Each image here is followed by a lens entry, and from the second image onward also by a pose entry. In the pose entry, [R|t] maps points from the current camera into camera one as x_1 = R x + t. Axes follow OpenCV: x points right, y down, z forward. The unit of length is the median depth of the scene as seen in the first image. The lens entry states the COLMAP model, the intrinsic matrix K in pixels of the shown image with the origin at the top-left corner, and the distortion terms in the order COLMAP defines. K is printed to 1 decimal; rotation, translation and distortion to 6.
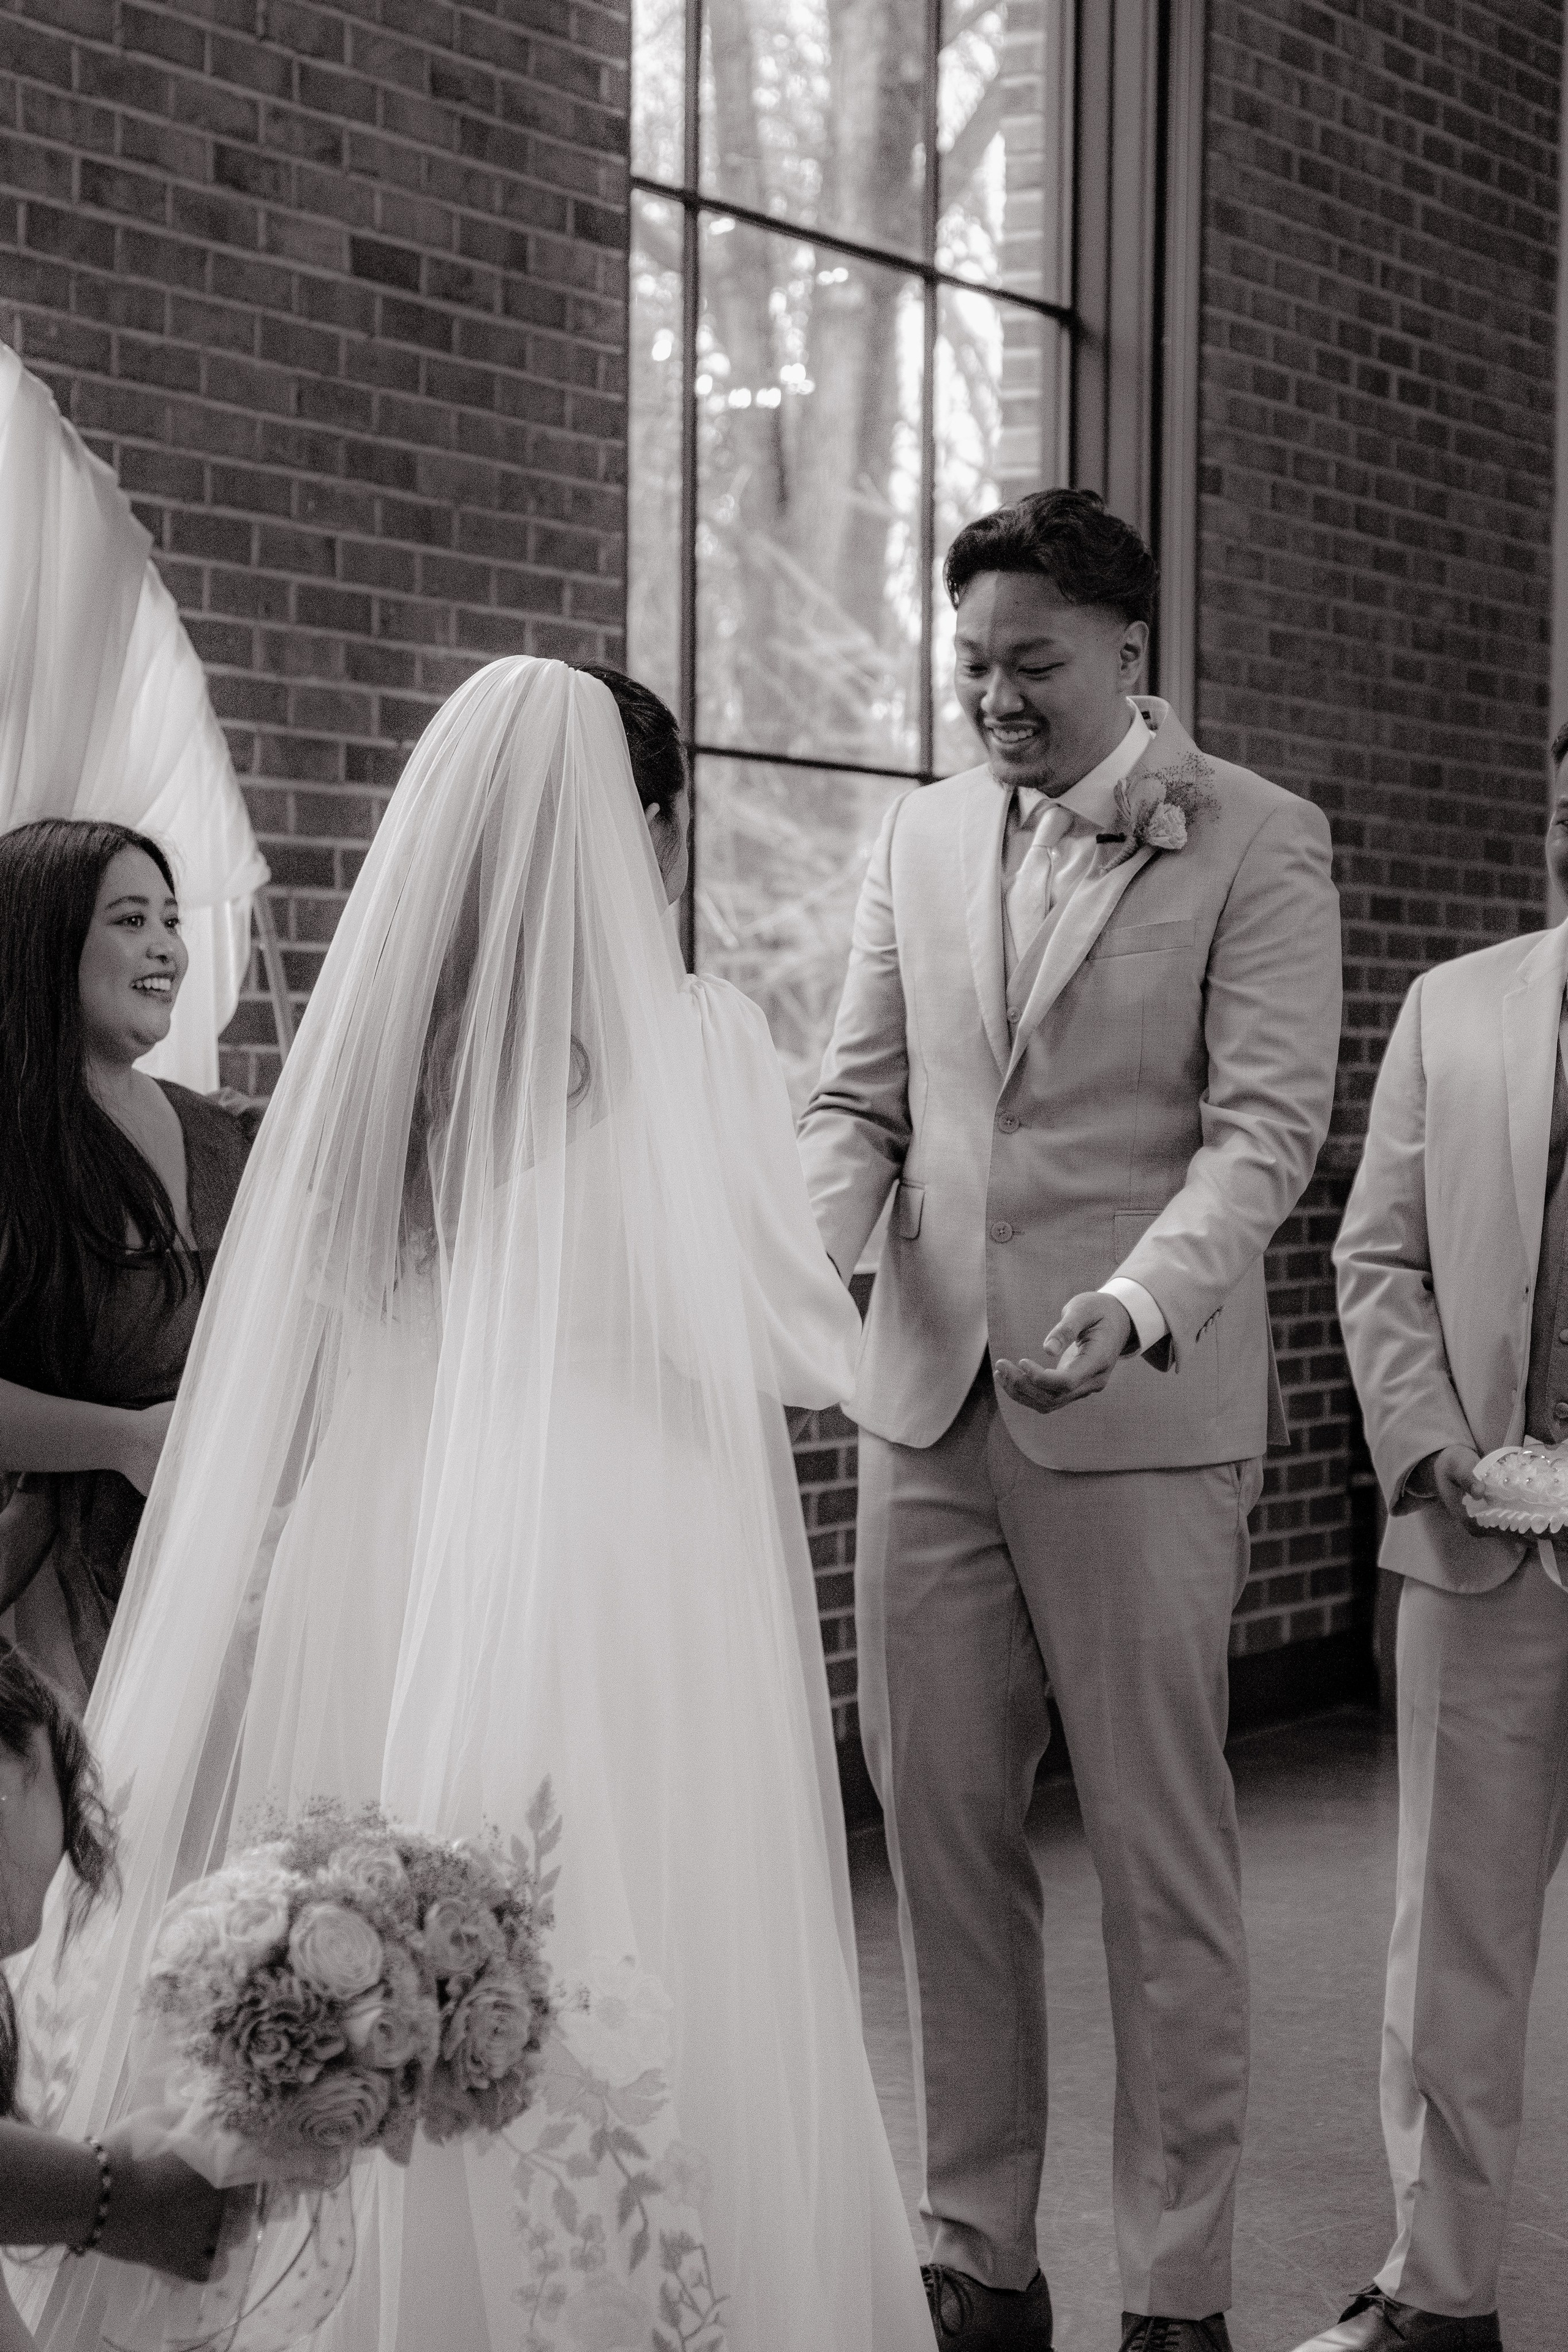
lens RADIAL K [[5524.7, 0, 758.4], [0, 5524.7, 1073.1], [0, 0, 1]] dist [0.415125, 0.000000]
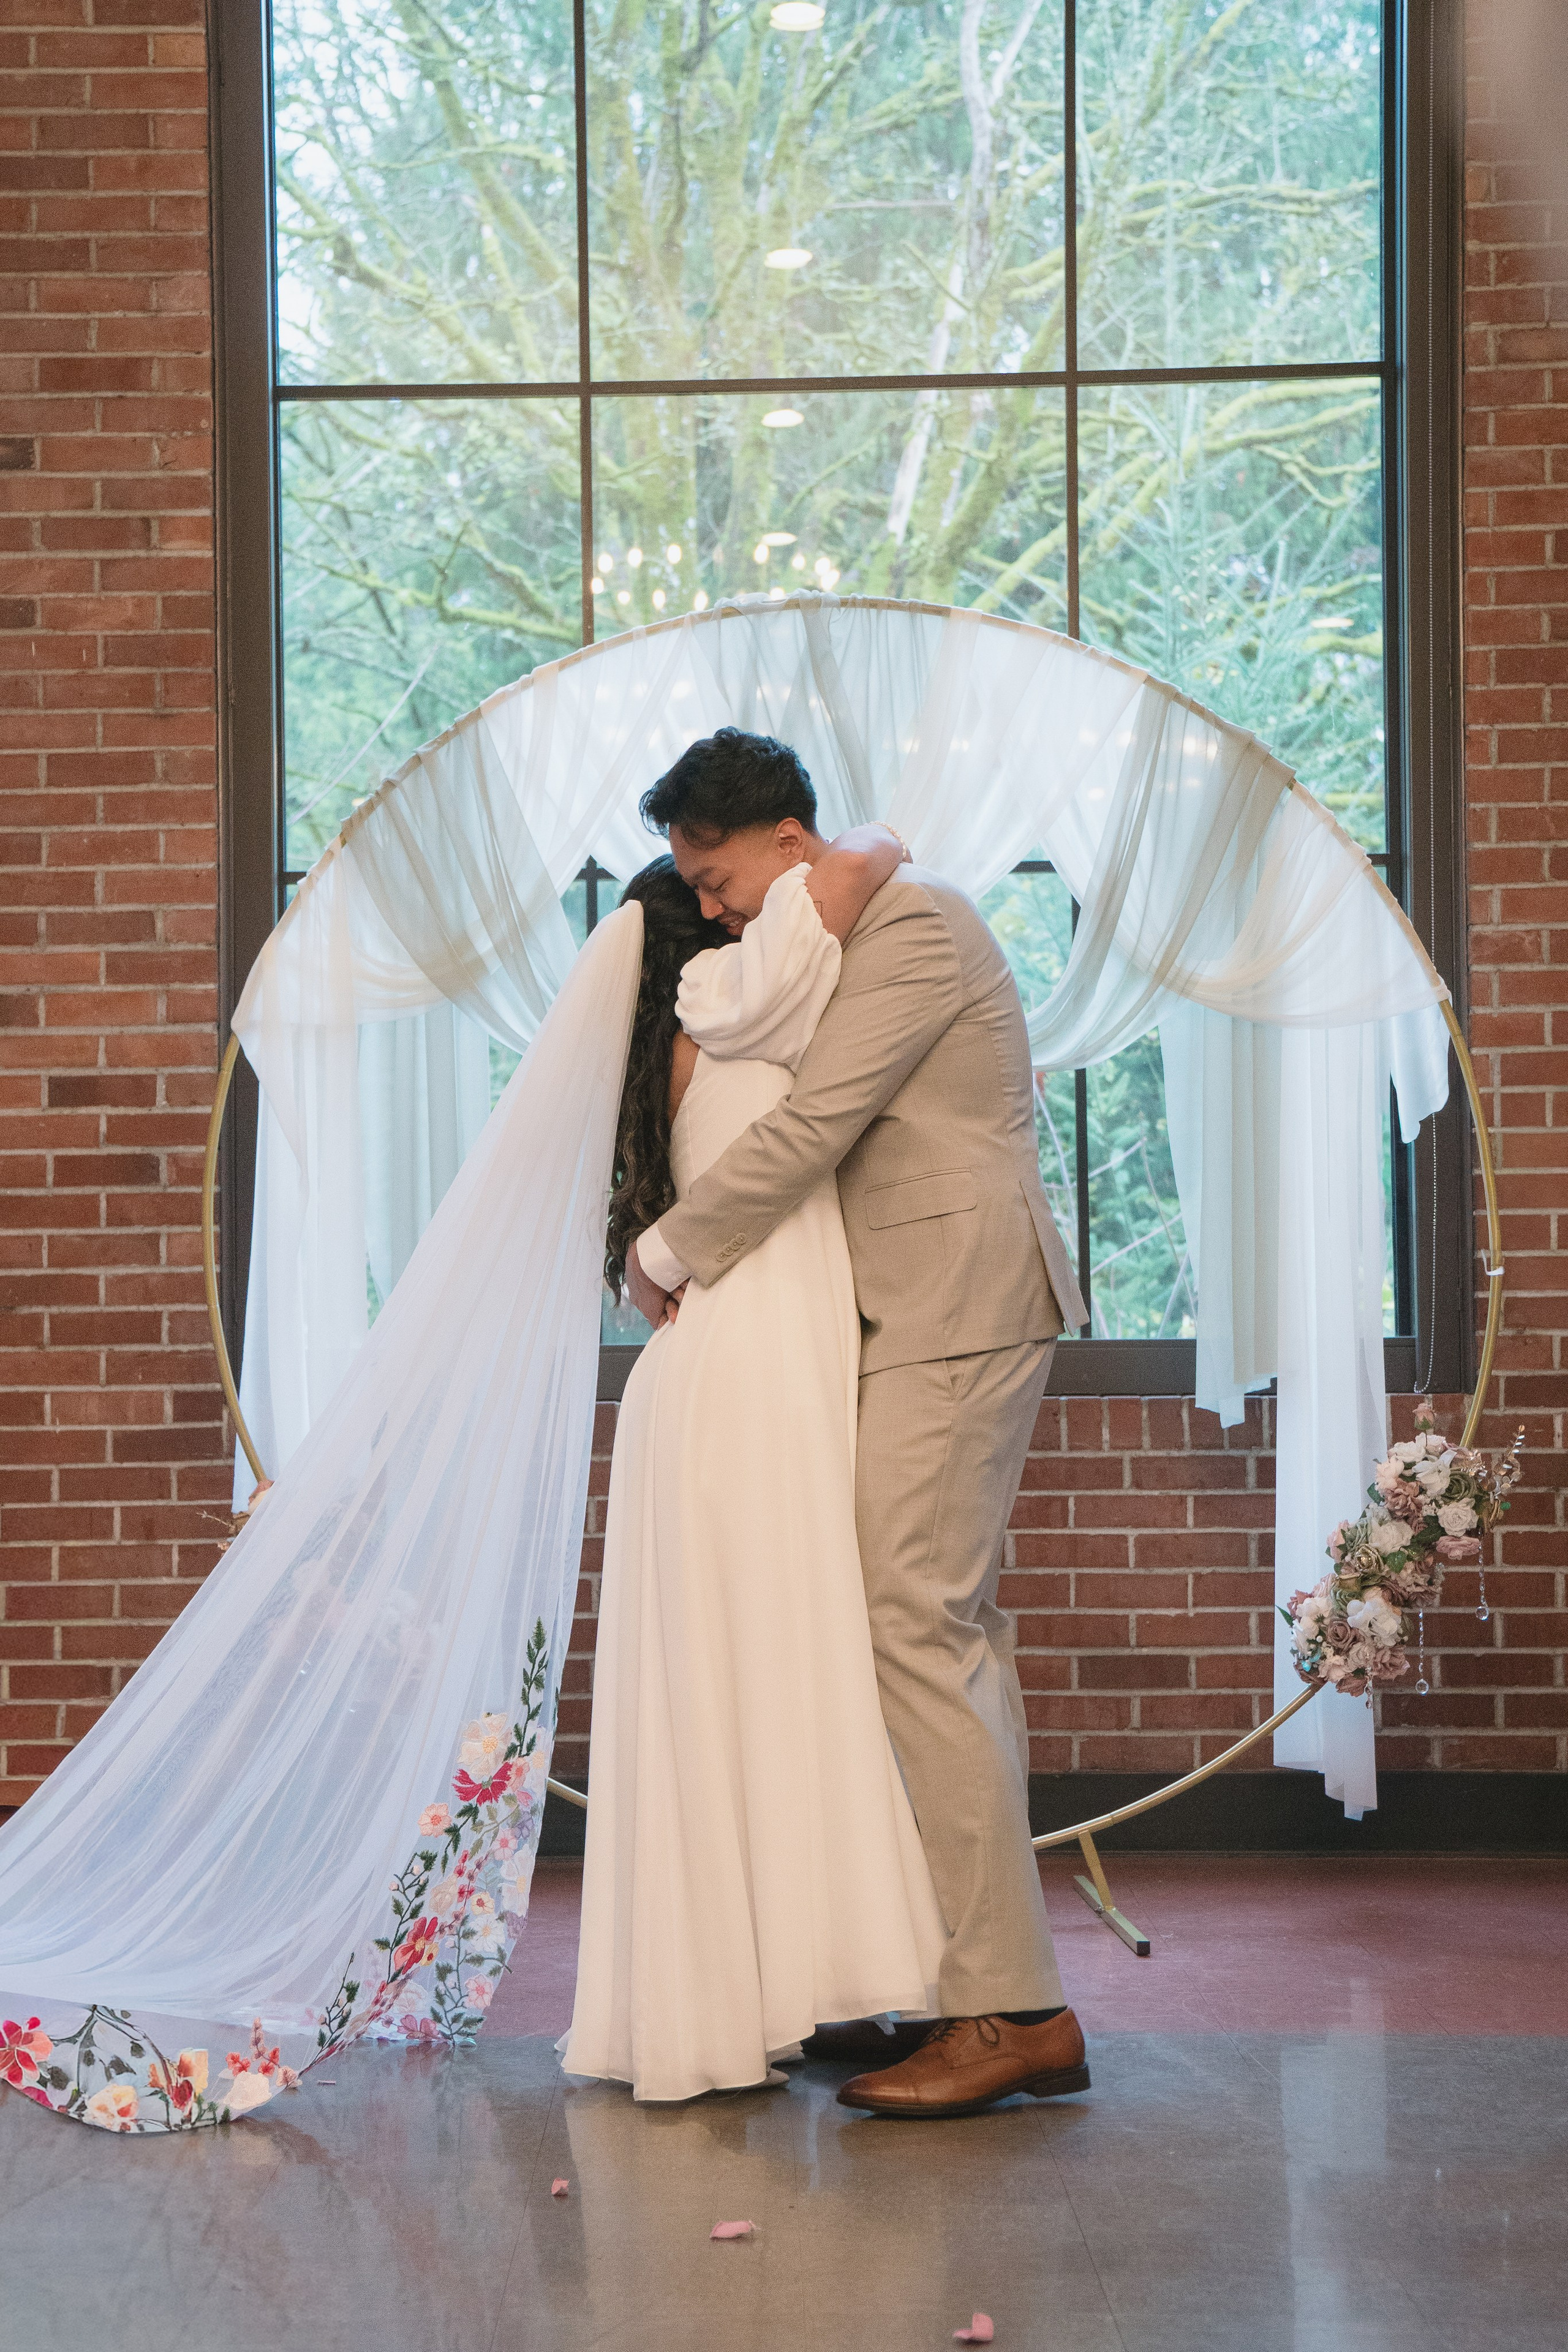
lens RADIAL K [[3925.0, 0, 665.5], [0, 3925.0, 1171.7], [0, 0, 1]] dist [0.208427, 0.000000]
pose [[0.440088, -0.043849, -0.896883, 0.610510], [0.019042, 0.999038, -0.039500, 0.036868], [0.897753, 0.000305, 0.440500, 0.335688]]
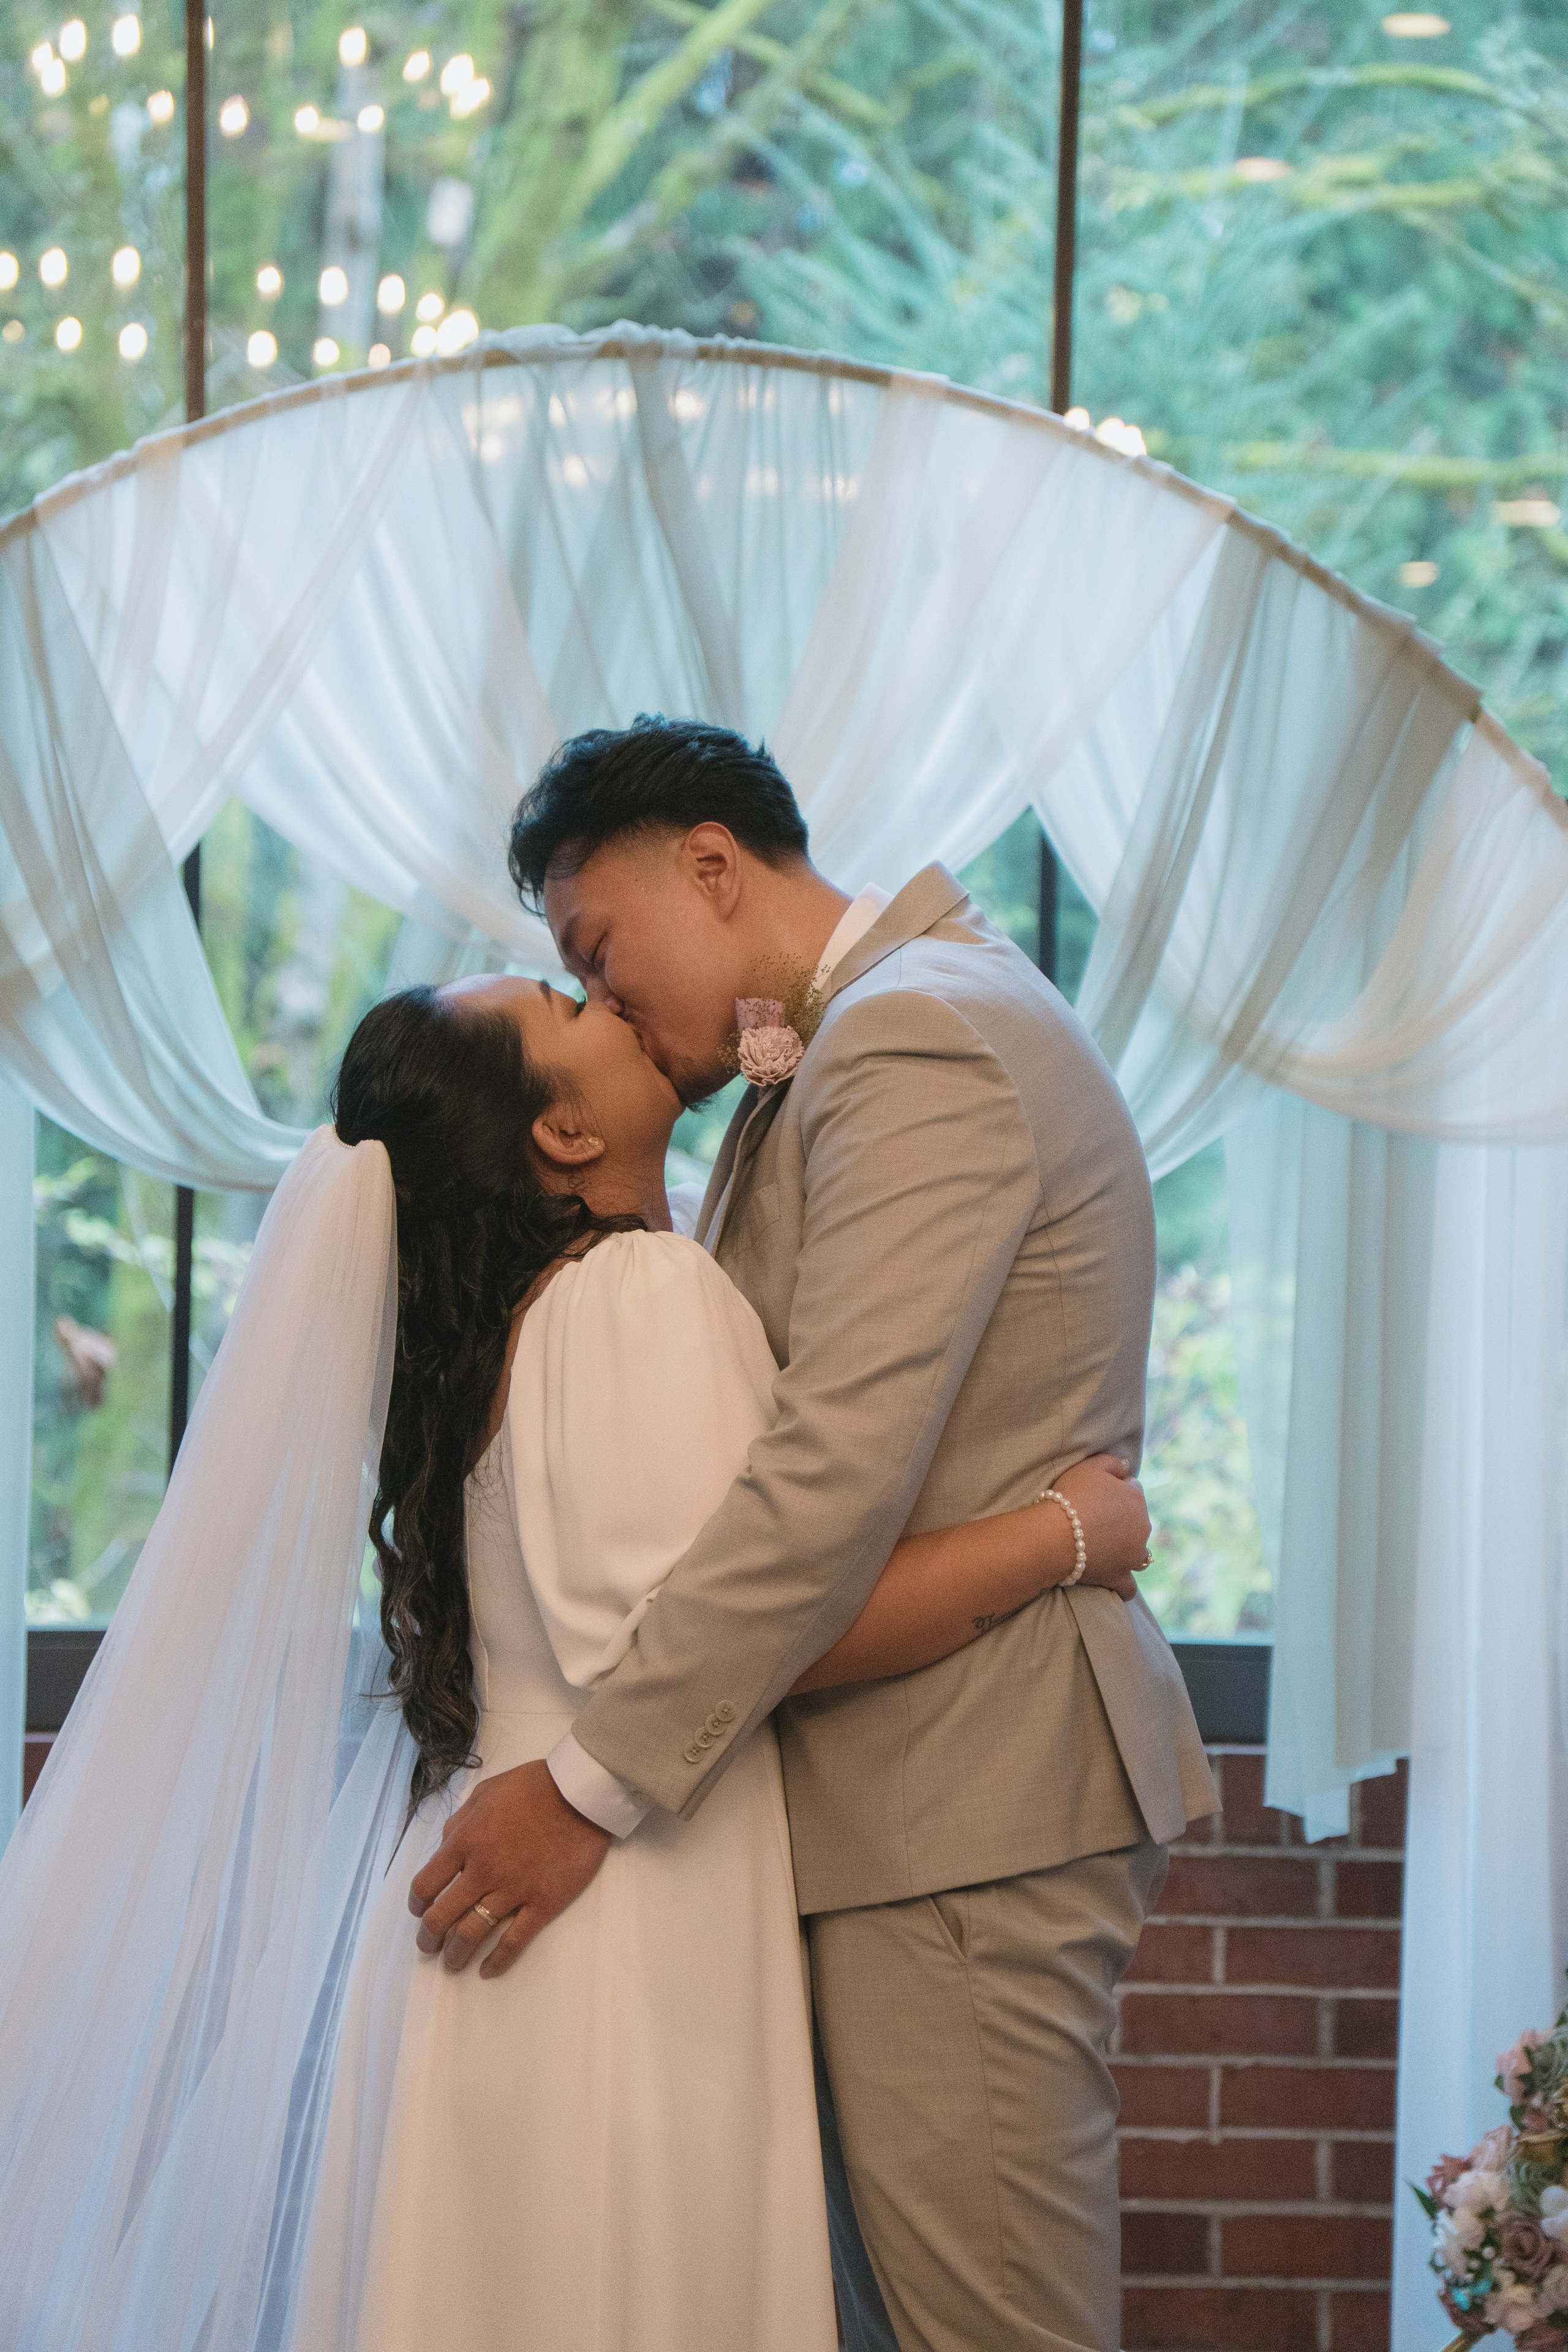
lens RADIAL K [[6352.5, 0, 783.3], [0, 6352.5, 1178.4], [0, 0, 1]] dist [0.954632, 0.000000]
pose [[0.544652, 0.006305, -0.838638, 0.524465], [-0.014827, 0.999888, -0.002112, -0.018255], [0.838531, 0.013585, 0.544685, 0.332841]]
